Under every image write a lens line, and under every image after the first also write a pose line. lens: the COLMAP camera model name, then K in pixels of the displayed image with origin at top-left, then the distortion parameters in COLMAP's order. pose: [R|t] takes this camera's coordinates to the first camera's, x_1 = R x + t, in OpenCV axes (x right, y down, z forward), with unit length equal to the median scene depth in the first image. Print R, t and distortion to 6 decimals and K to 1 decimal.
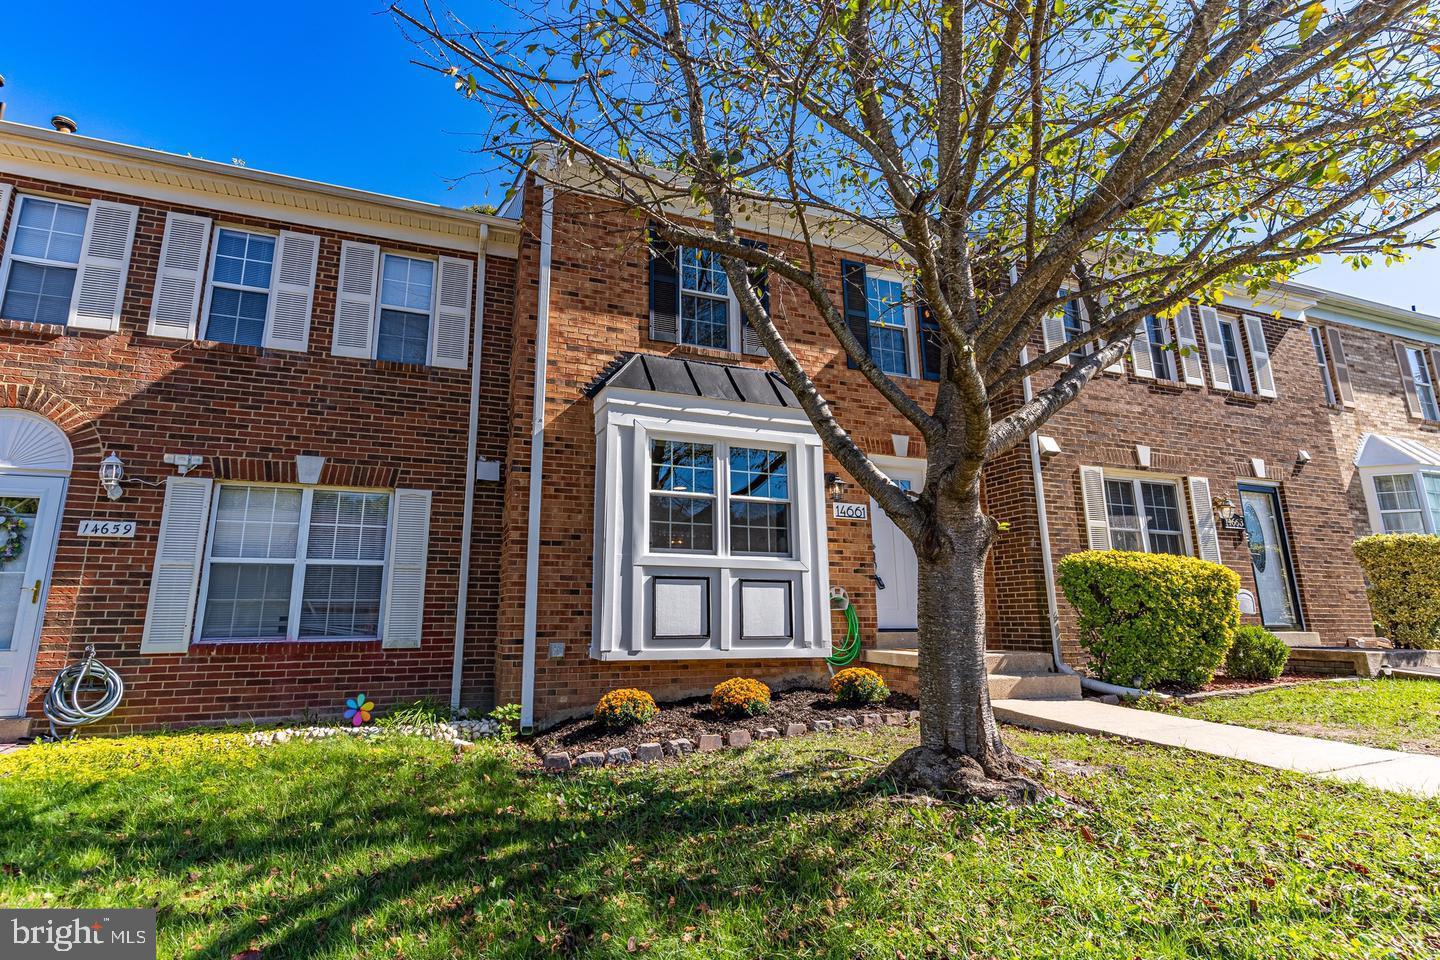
lens RADIAL K [[705.5, 0, 669.7], [0, 705.5, 475.3], [0, 0, 1]] dist [0.014447, 0.000342]
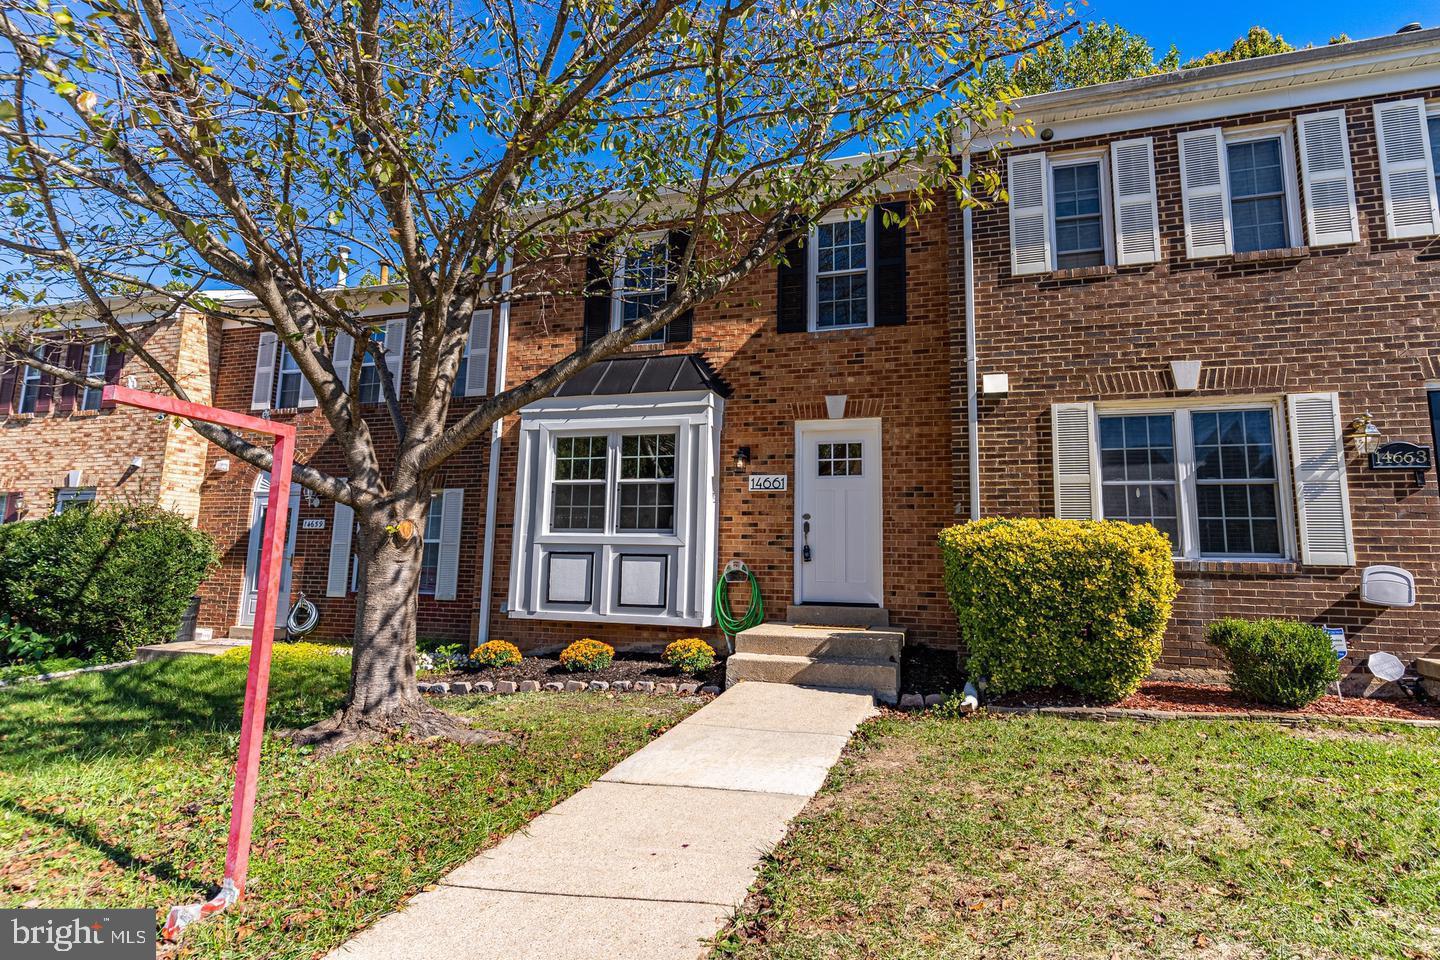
lens RADIAL K [[698.3, 0, 746.7], [0, 698.3, 472.9], [0, 0, 1]] dist [0.013909, -0.000369]
pose [[0.802108, -0.060919, -0.594064, 0.906014], [0.102737, 0.994028, 0.036782, -0.002140], [0.588275, -0.090535, 0.803577, 0.222568]]
